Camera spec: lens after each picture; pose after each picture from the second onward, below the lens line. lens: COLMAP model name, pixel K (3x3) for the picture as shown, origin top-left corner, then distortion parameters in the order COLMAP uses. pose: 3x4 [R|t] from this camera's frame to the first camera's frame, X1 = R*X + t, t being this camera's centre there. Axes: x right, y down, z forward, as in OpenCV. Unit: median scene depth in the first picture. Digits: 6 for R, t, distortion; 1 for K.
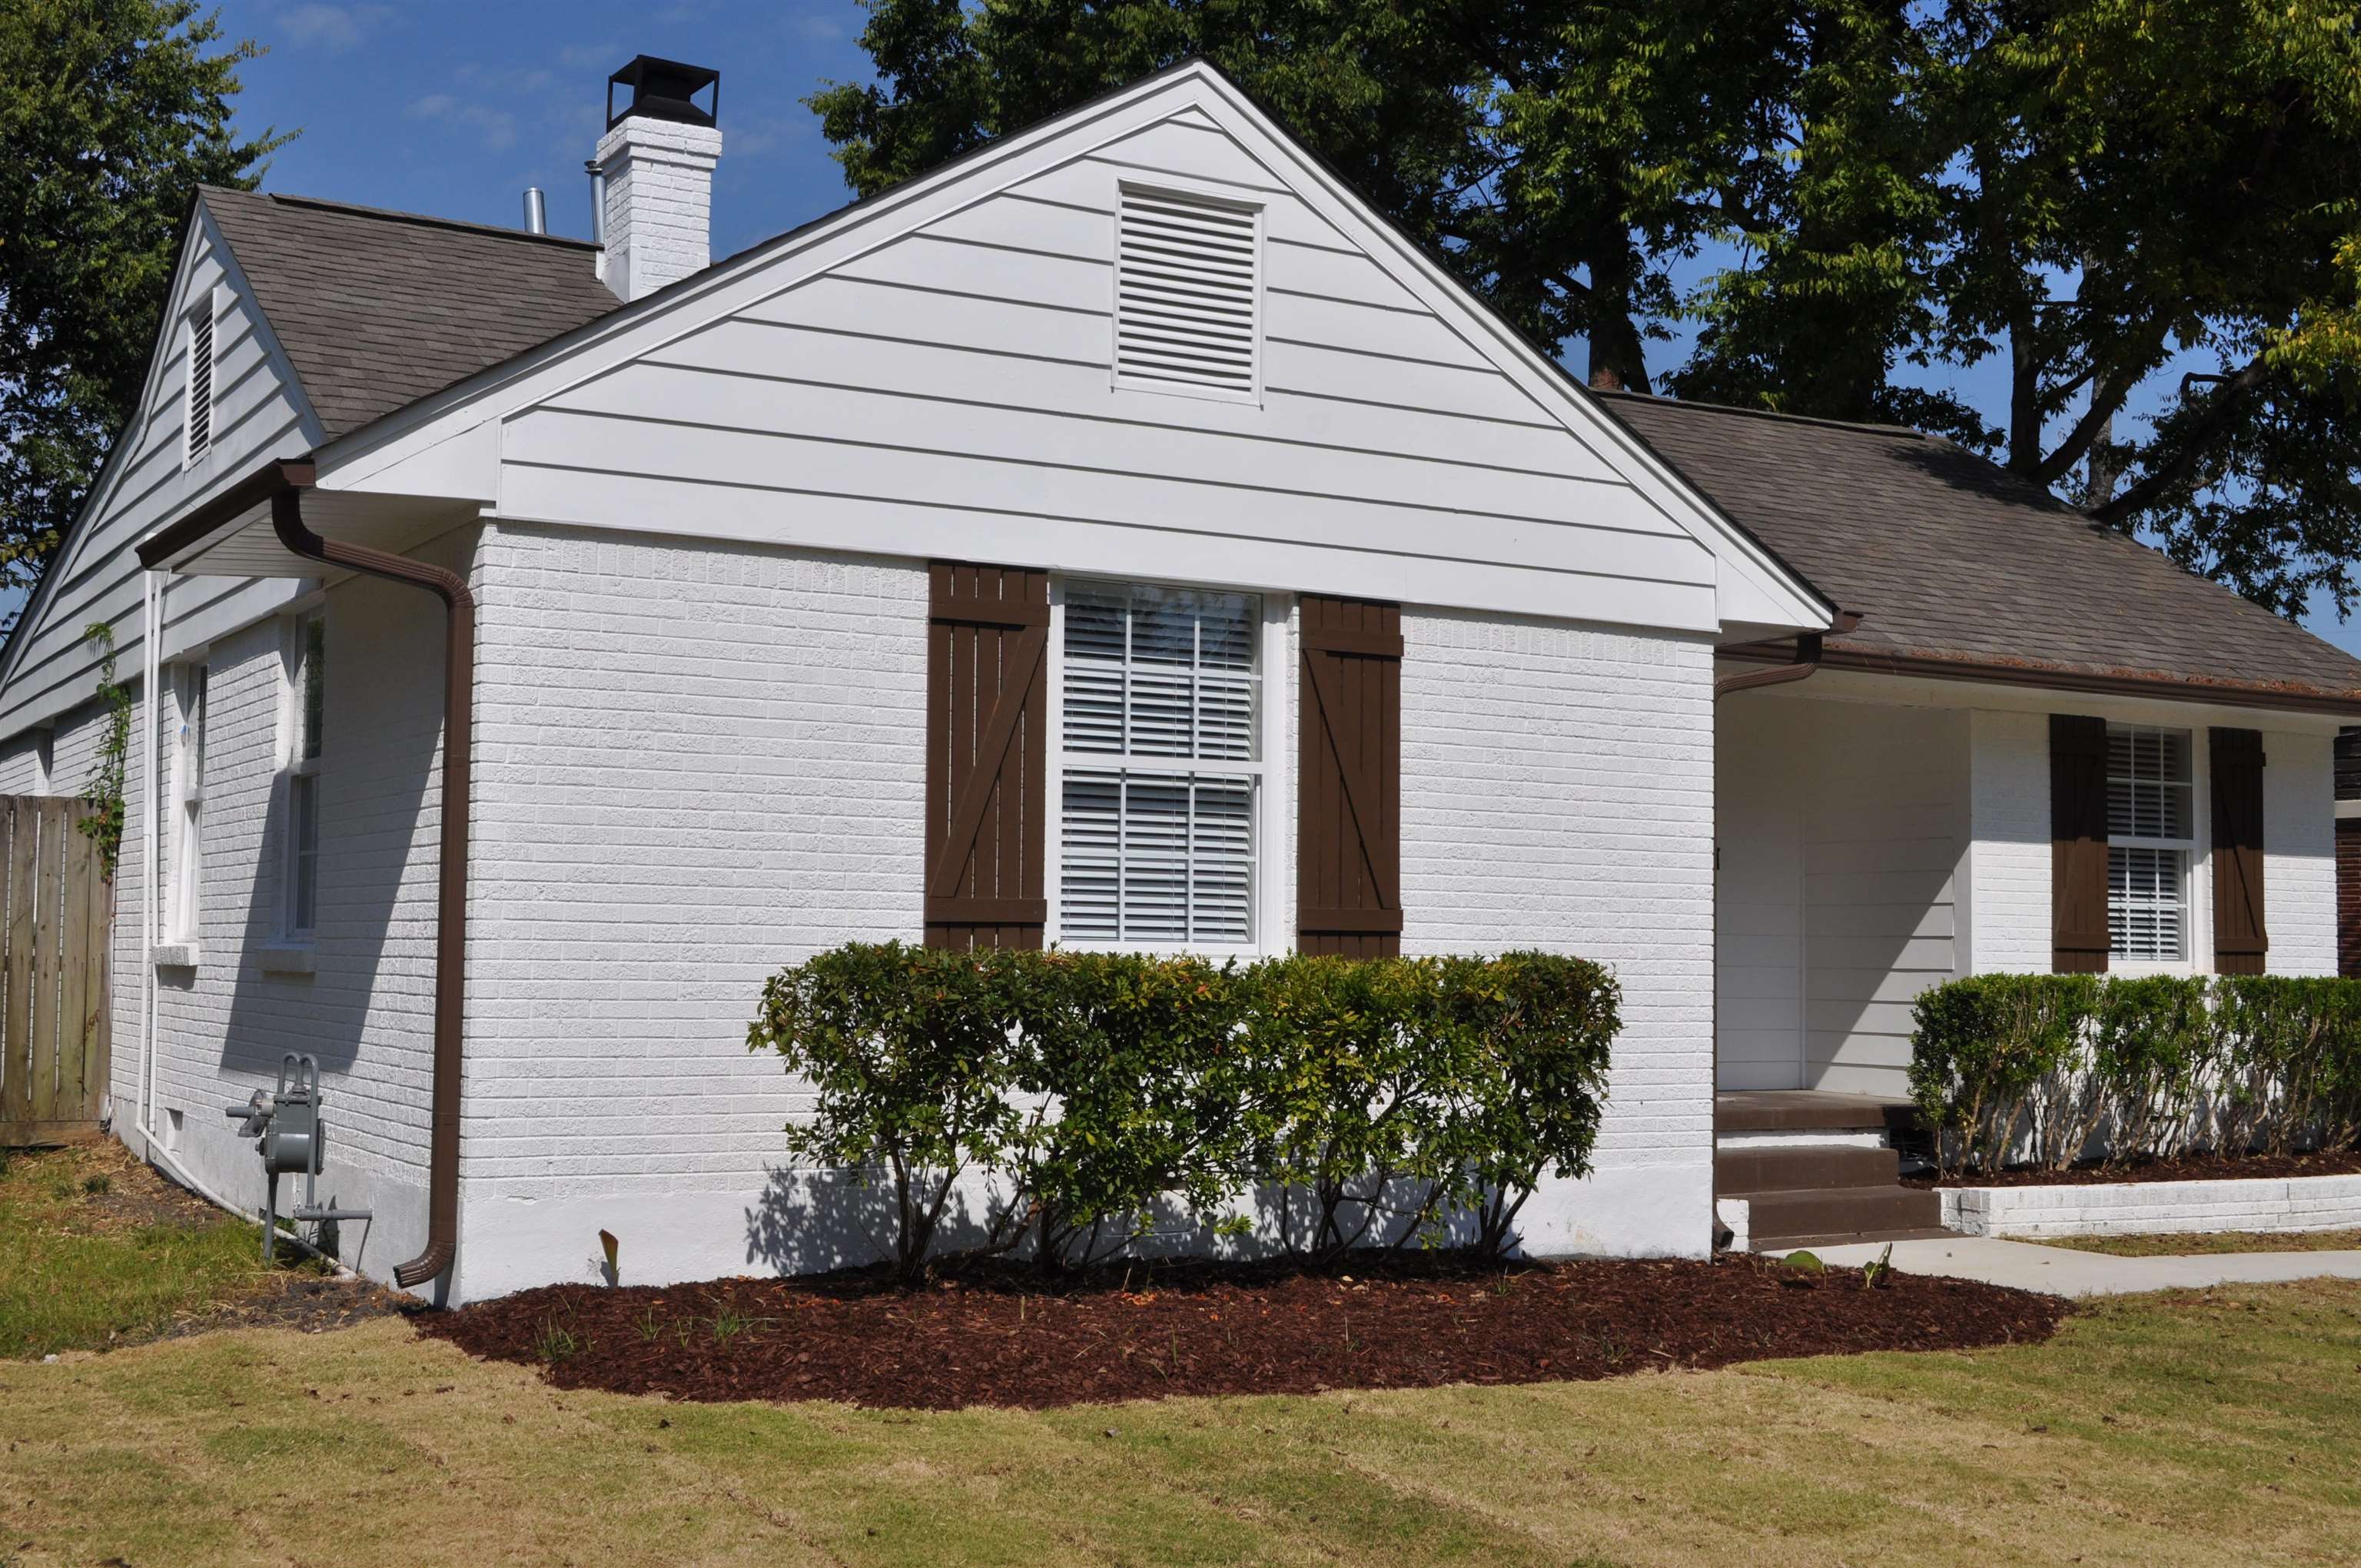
lens RADIAL K [[2780.8, 0, 1179.6], [0, 2780.8, 788.9], [0, 0, 1]] dist [-0.025892, 0.000000]
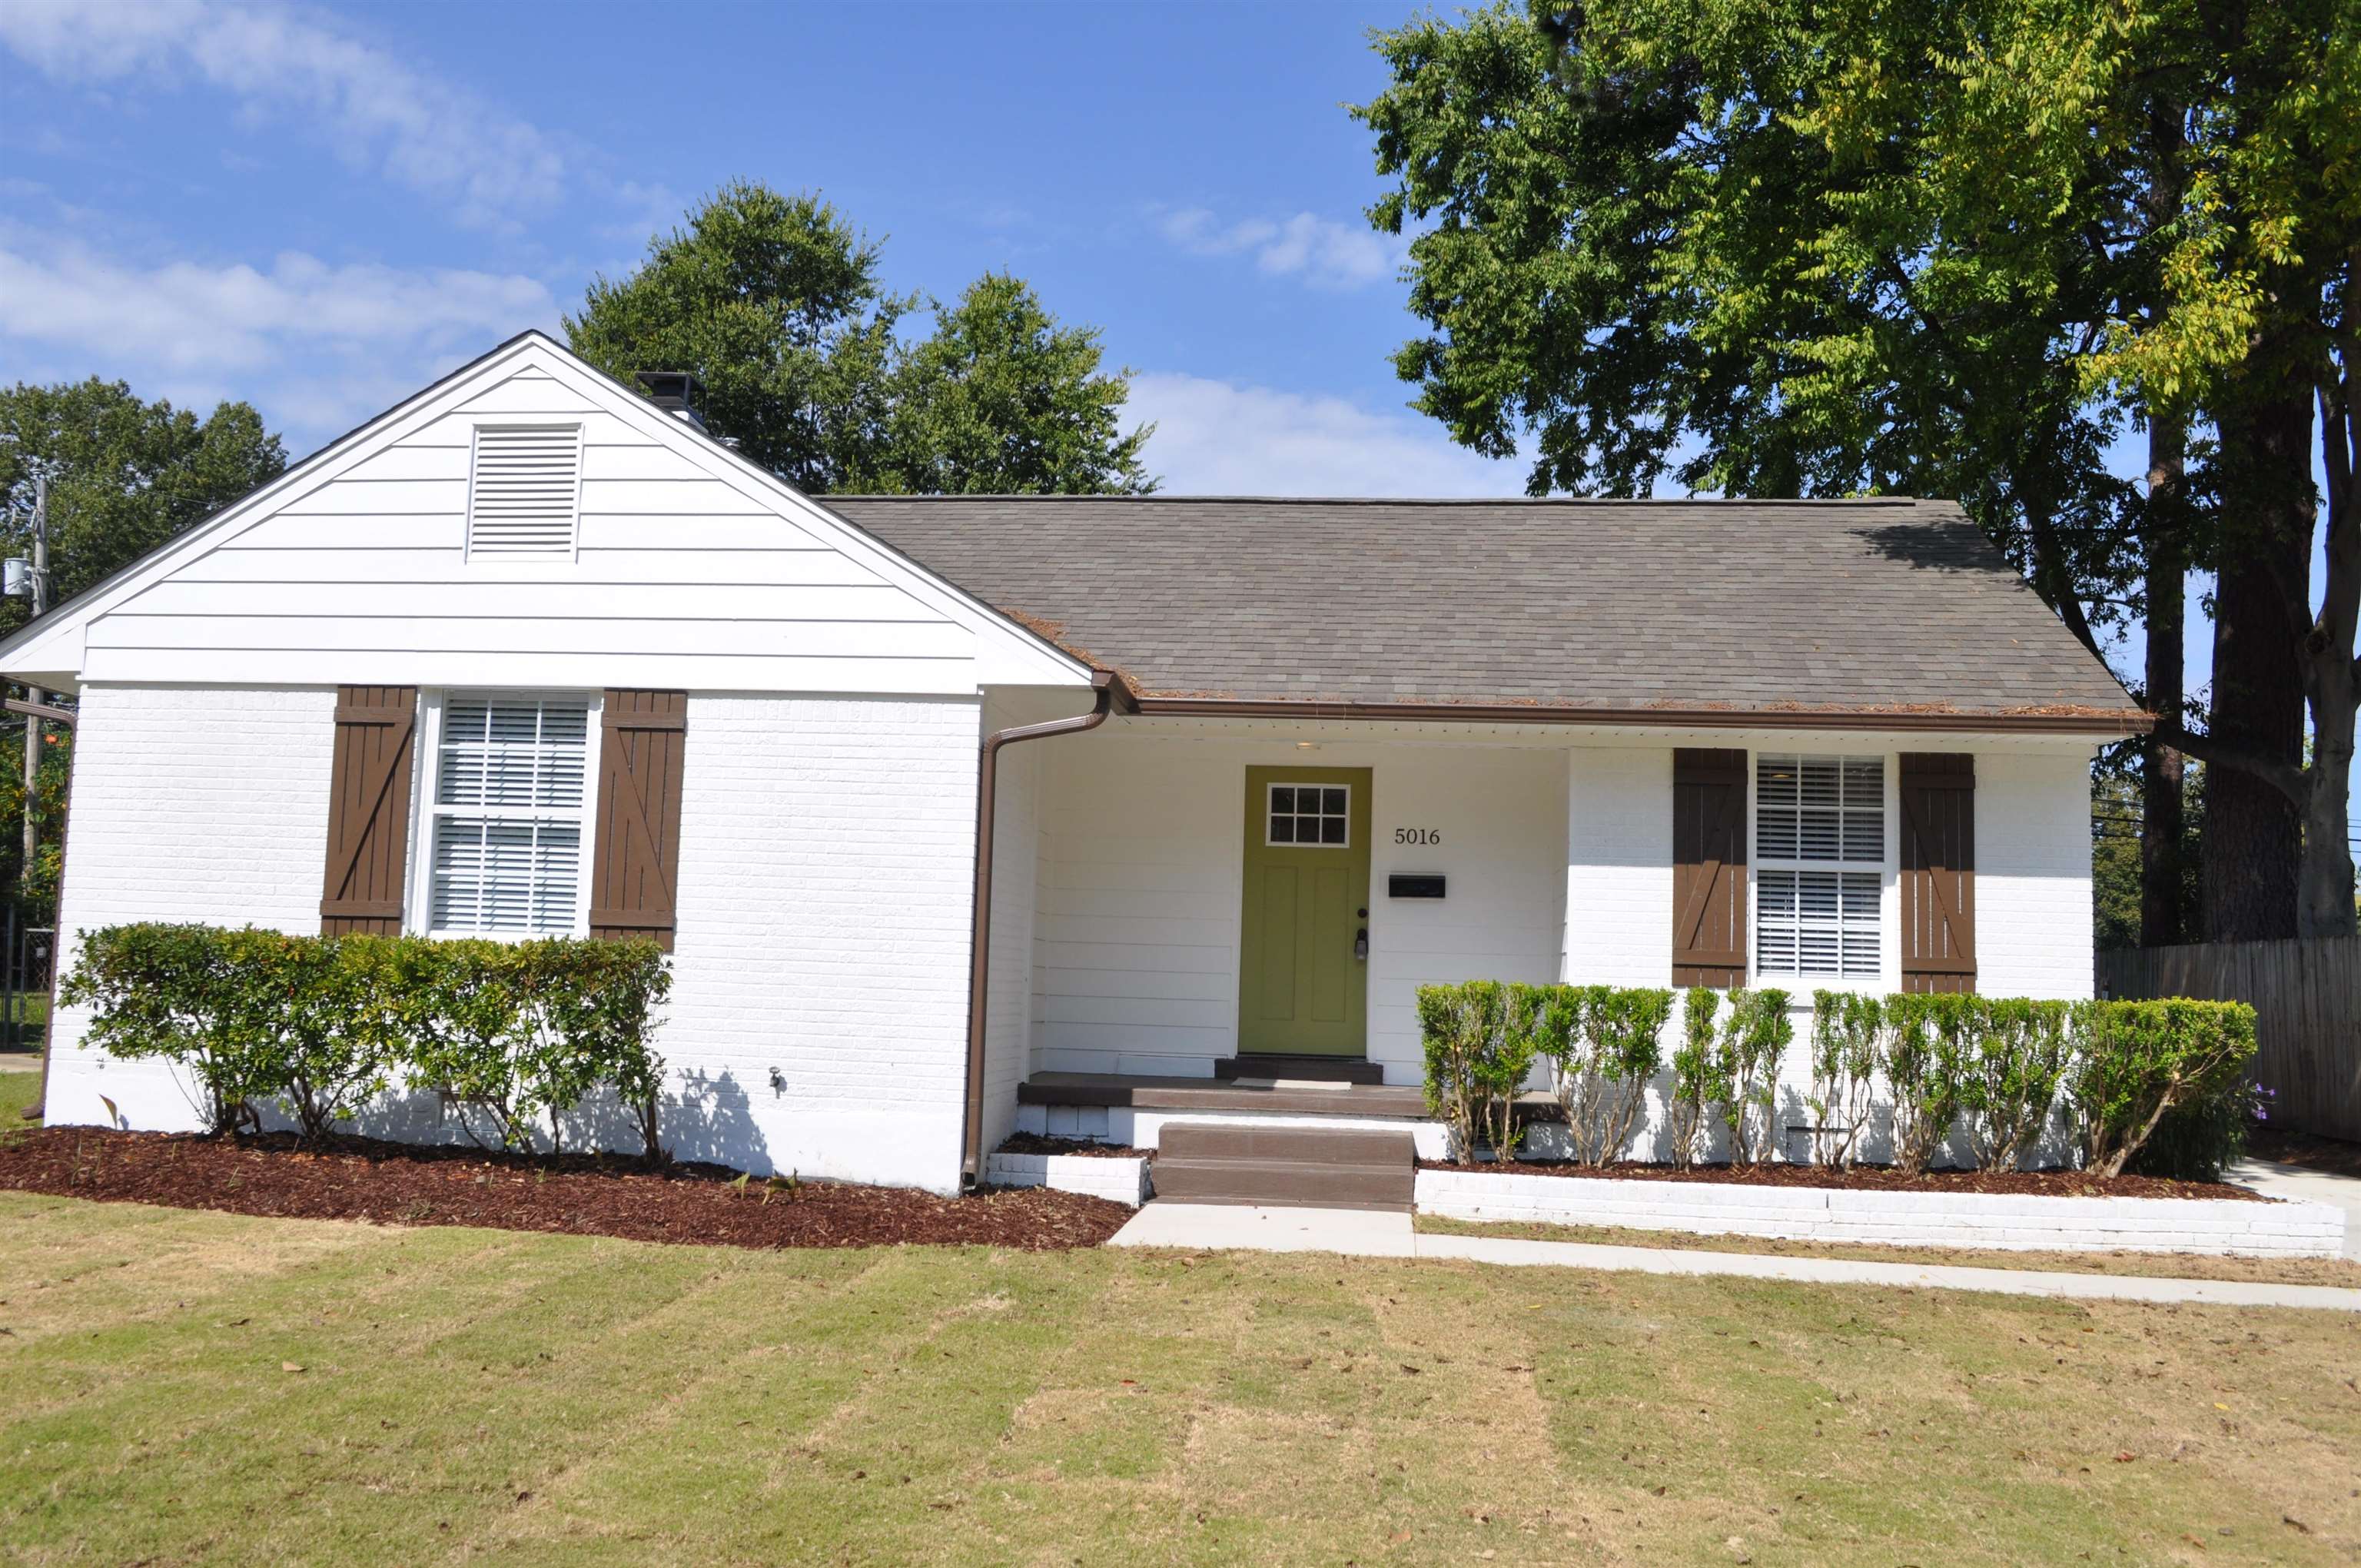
lens RADIAL K [[2038.8, 0, 1181.4], [0, 2038.8, 792.9], [0, 0, 1]] dist [-0.068735, 0.019864]
pose [[0.799606, -0.042205, -0.599040, 0.893848], [0.014430, 0.998590, -0.051093, 0.039987], [0.600351, 0.032210, 0.799087, 0.349212]]
